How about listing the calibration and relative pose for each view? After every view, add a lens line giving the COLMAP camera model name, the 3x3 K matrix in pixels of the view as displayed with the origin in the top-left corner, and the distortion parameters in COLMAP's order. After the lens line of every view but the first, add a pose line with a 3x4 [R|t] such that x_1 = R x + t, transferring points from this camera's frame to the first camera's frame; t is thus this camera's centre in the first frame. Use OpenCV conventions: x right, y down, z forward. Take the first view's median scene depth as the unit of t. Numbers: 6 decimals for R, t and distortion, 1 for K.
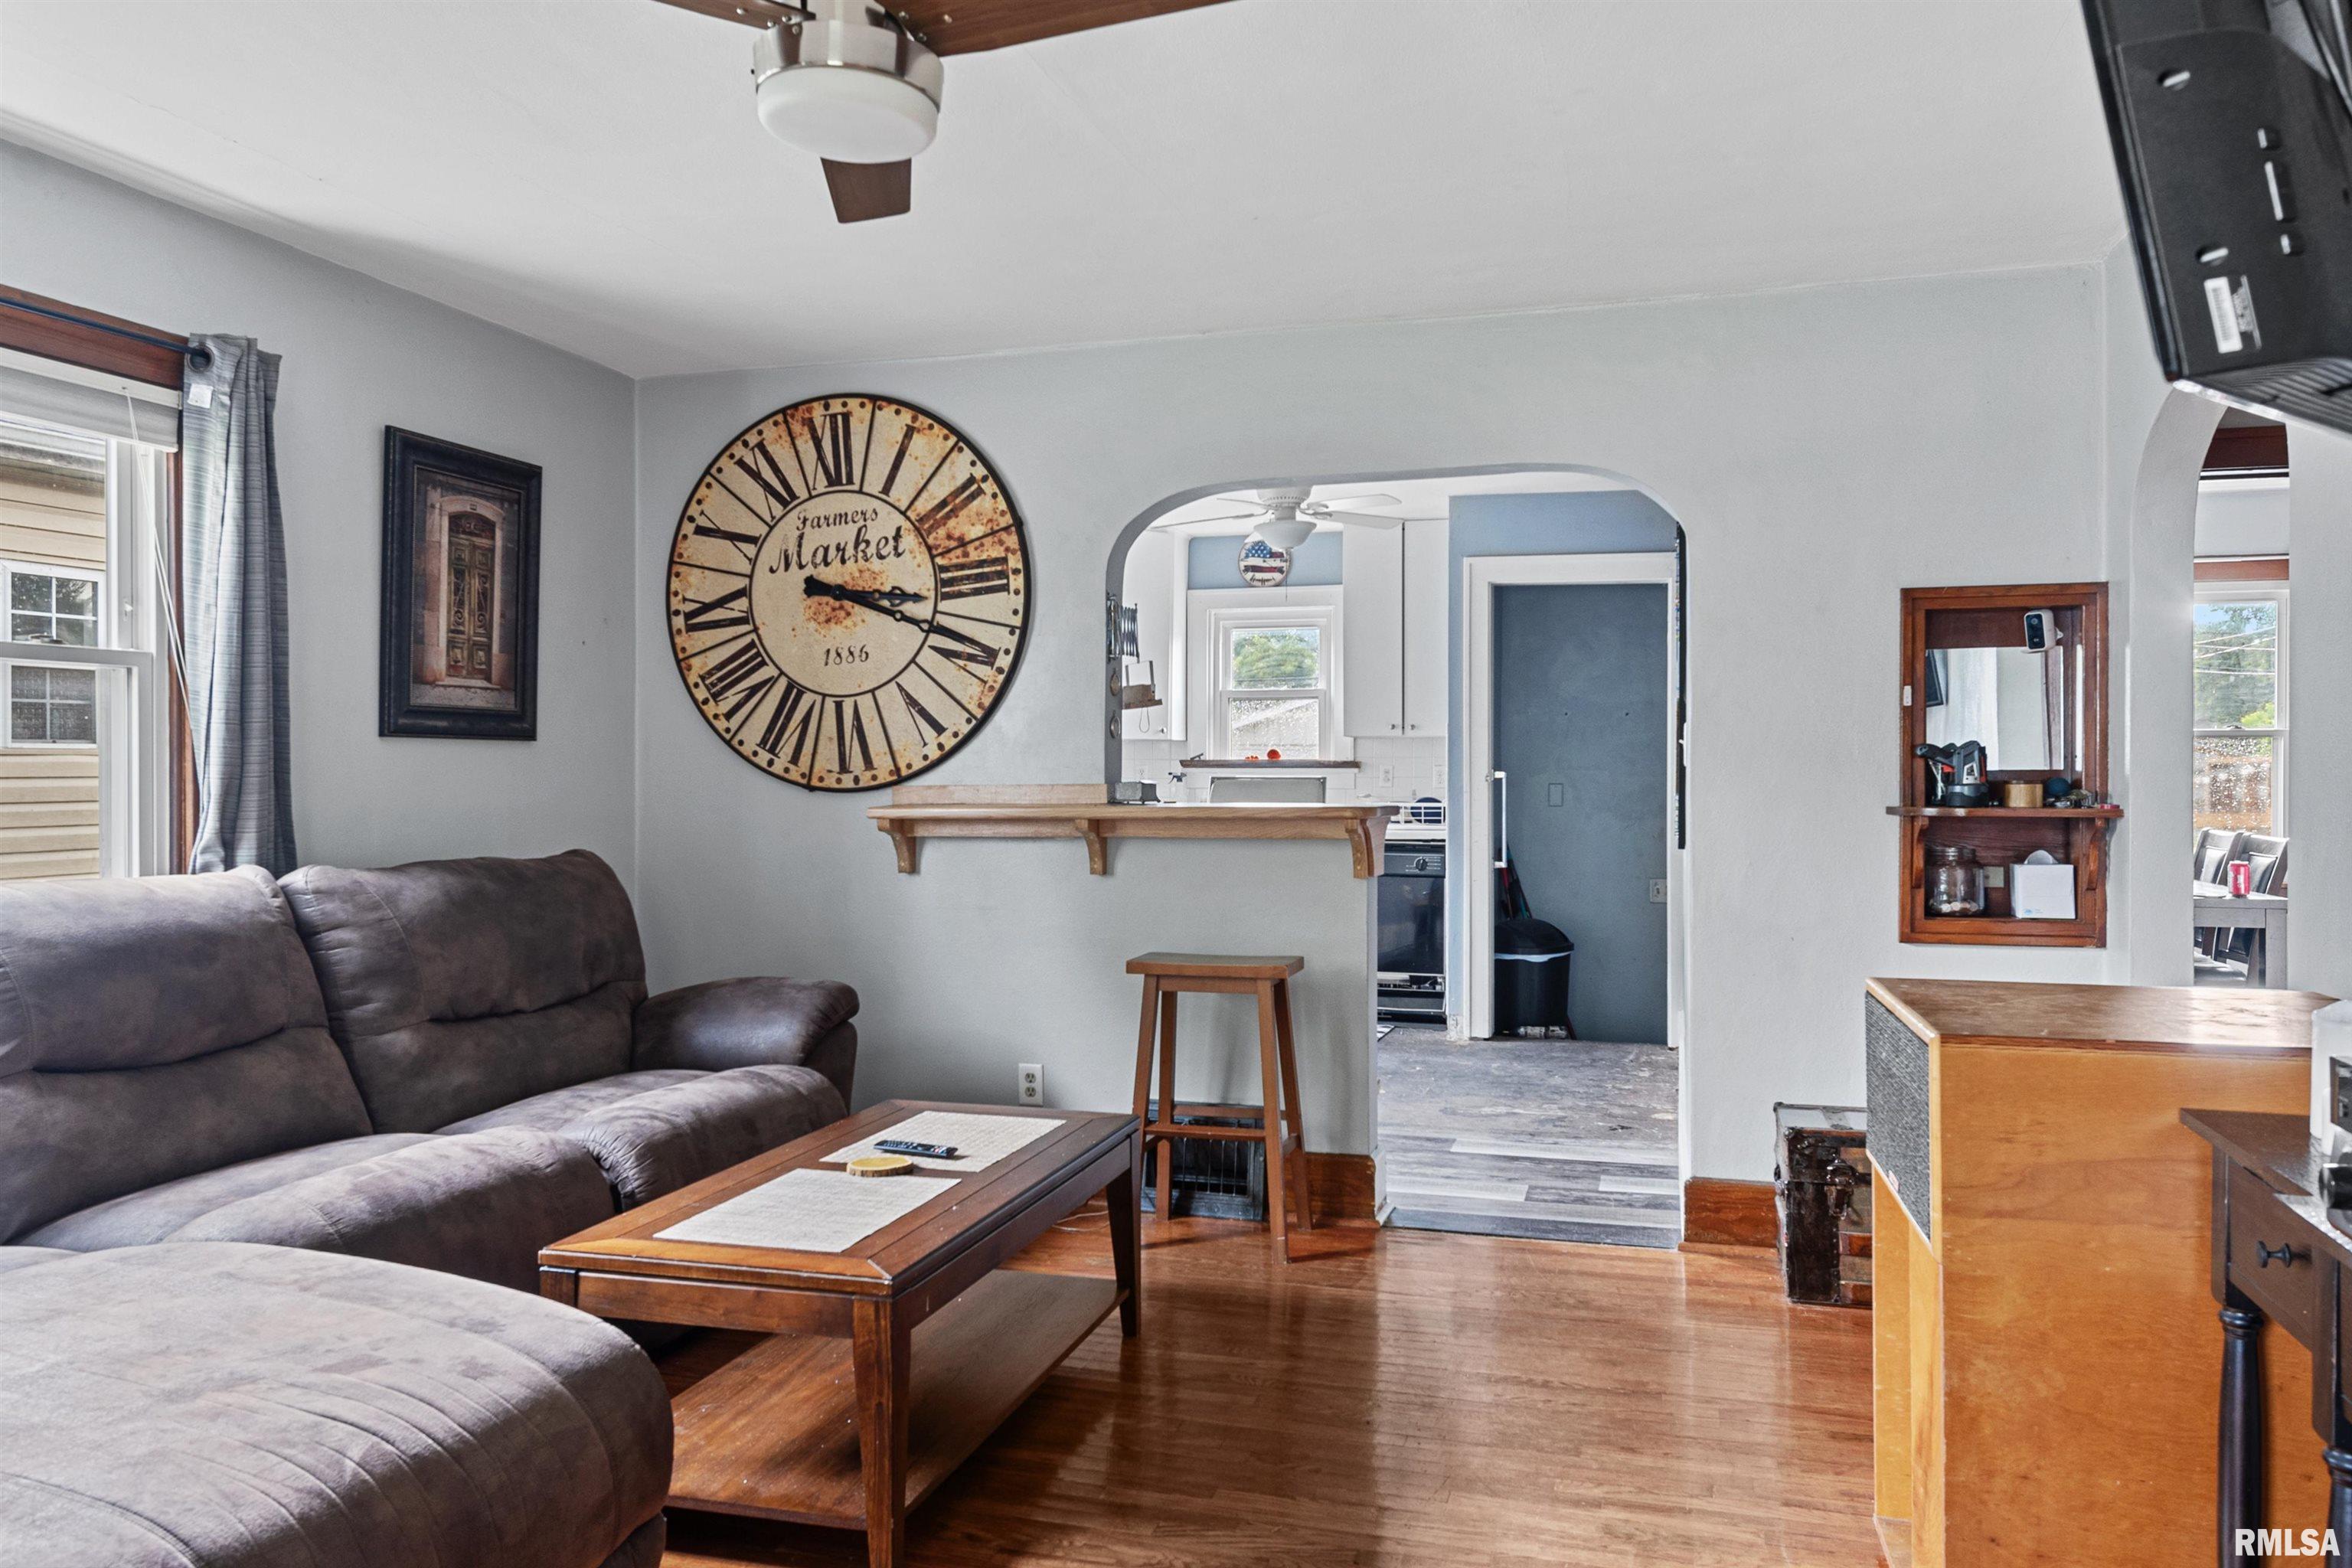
lens RADIAL K [[1655.6, 0, 1201.2], [0, 1655.6, 778.5], [0, 0, 1]] dist [0.023038, -0.000841]
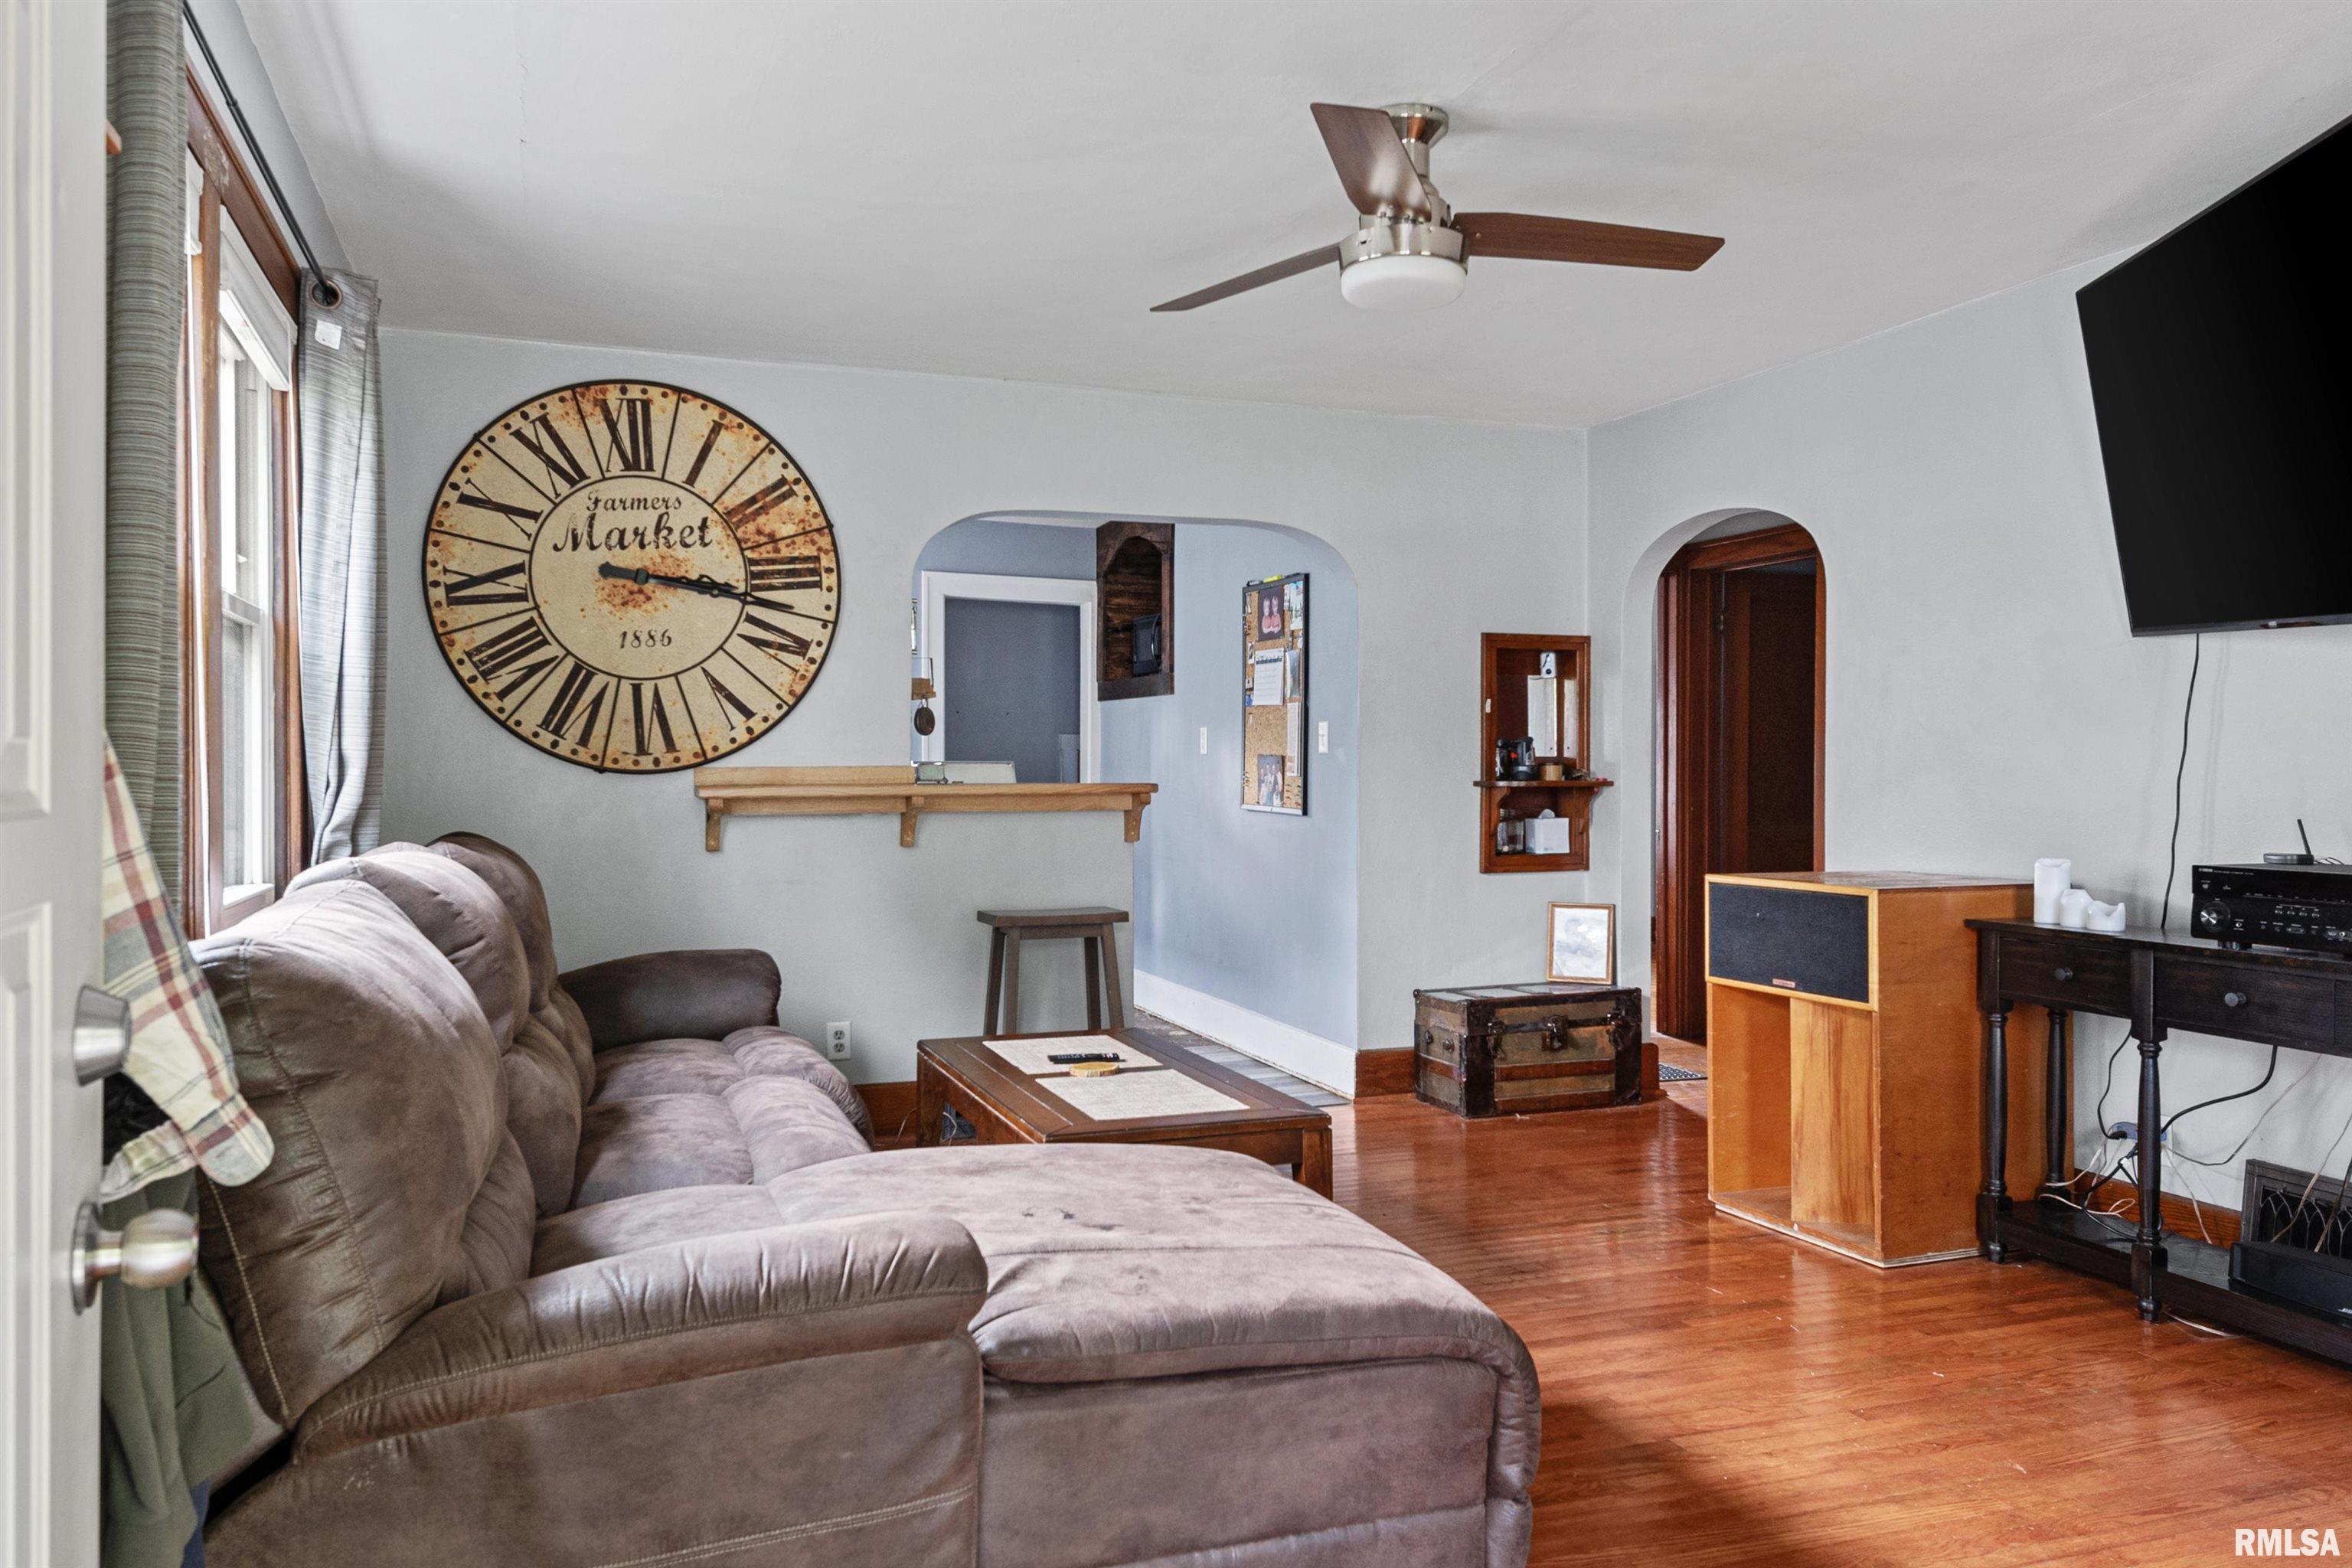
lens RADIAL K [[1655.6, 0, 1201.2], [0, 1655.6, 778.5], [0, 0, 1]] dist [0.023038, -0.000841]
pose [[0.797395, -0.002319, 0.603453, -0.560145], [0.002568, 0.999997, 0.000448, 0.011604], [-0.603452, 0.001192, 0.797399, -0.015182]]
